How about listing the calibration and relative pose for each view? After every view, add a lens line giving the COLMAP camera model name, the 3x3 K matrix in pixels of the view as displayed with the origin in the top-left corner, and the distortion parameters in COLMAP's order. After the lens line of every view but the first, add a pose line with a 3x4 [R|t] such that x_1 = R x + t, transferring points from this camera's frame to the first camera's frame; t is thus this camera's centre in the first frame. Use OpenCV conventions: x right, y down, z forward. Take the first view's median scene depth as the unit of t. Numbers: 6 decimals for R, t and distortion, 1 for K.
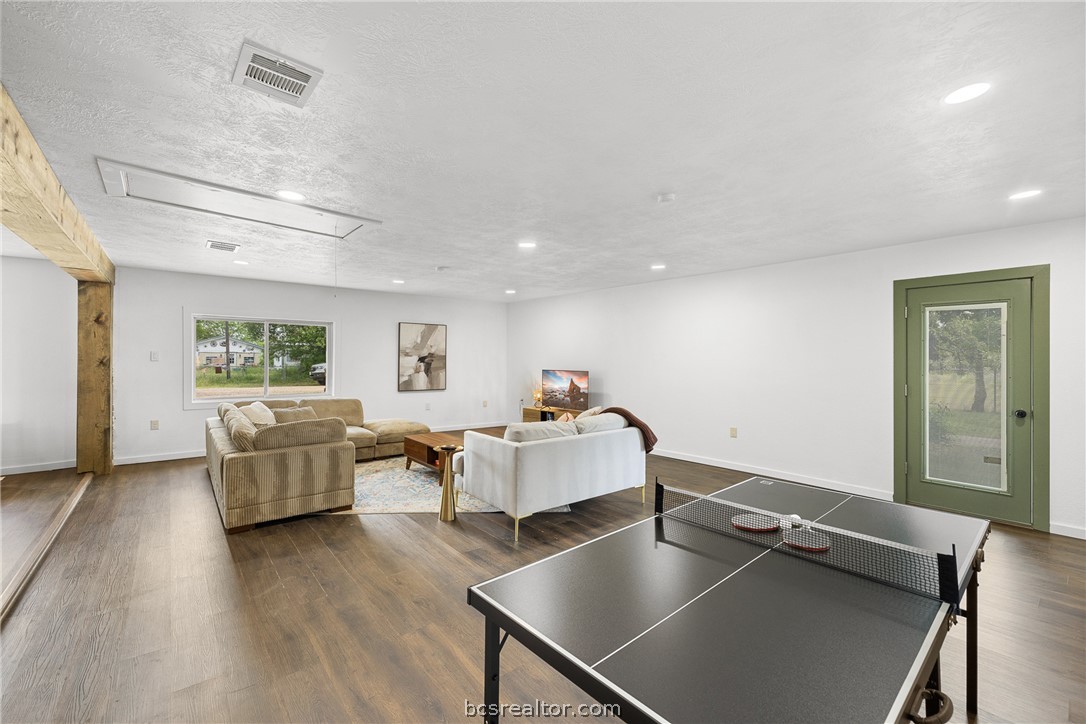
lens RADIAL K [[466.0, 0, 537.4], [0, 466.0, 358.4], [0, 0, 1]] dist [0.002098, -0.000073]
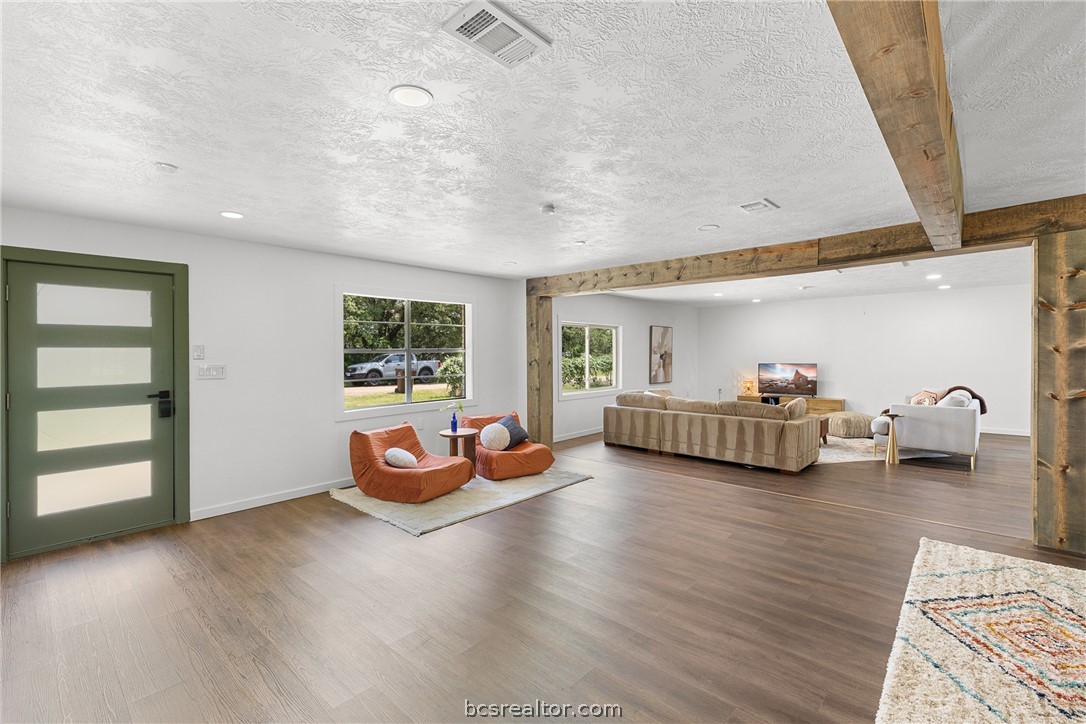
lens RADIAL K [[483.7, 0, 538.4], [0, 483.7, 368.0], [0, 0, 1]] dist [0.014473, -0.000229]
pose [[0.988585, -0.019156, 0.149442, -0.785461], [0.015265, 0.999515, 0.027139, -0.007305], [-0.149890, -0.024548, 0.988398, -0.181110]]
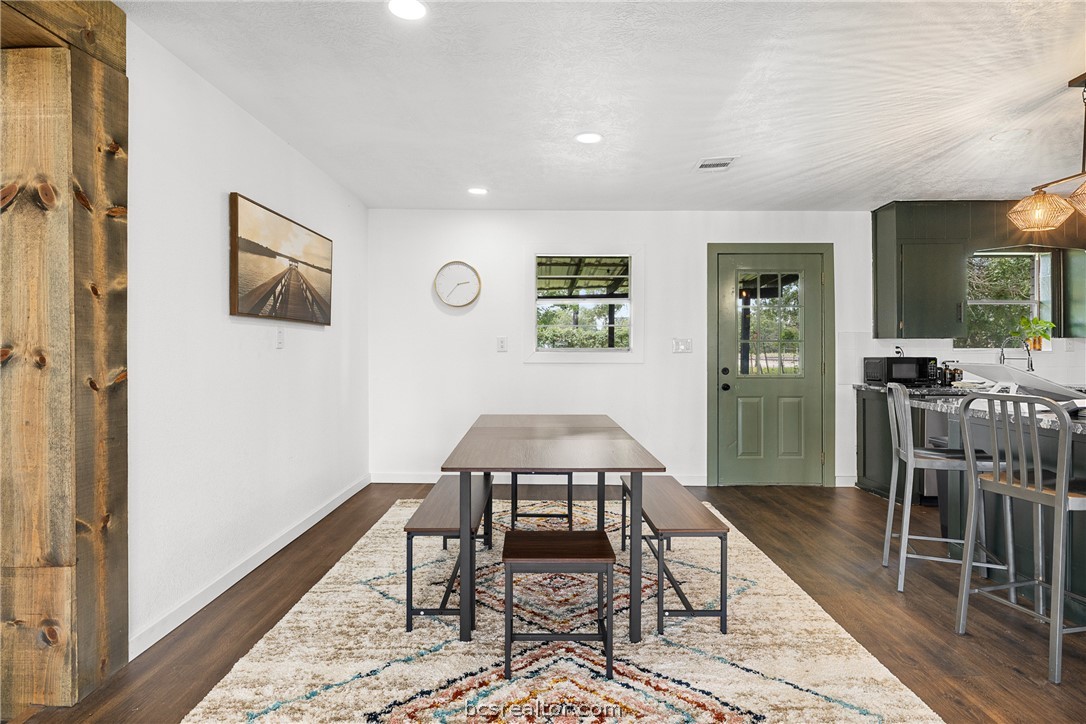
lens RADIAL K [[561.1, 0, 540.7], [0, 561.1, 348.9], [0, 0, 1]] dist [-0.002426, -0.000663]
pose [[-0.772092, -0.010214, 0.635429, -0.576211], [-0.010188, 0.999941, 0.003694, 0.018530], [-0.635429, -0.003622, -0.772151, 0.250233]]
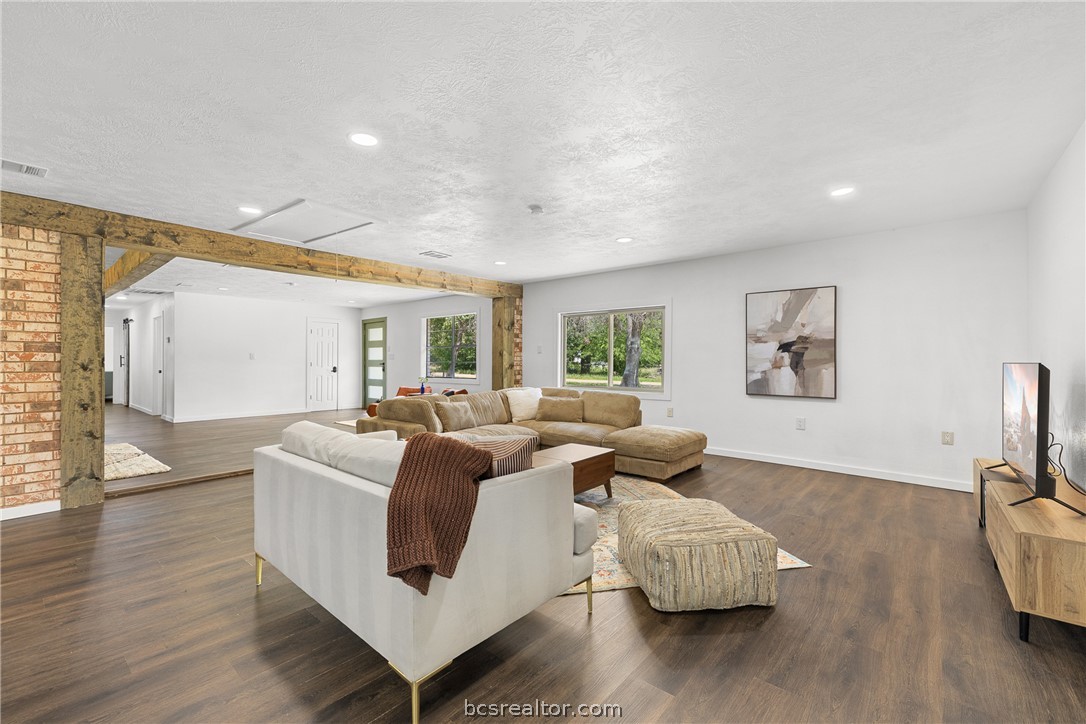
lens RADIAL K [[466.0, 0, 537.4], [0, 466.0, 358.4], [0, 0, 1]] dist [0.002098, -0.000073]
pose [[0.163564, -0.009128, -0.986491, 0.334653], [-0.000105, 0.999957, -0.009270, 0.024712], [0.986533, 0.001620, 0.163556, 0.601444]]
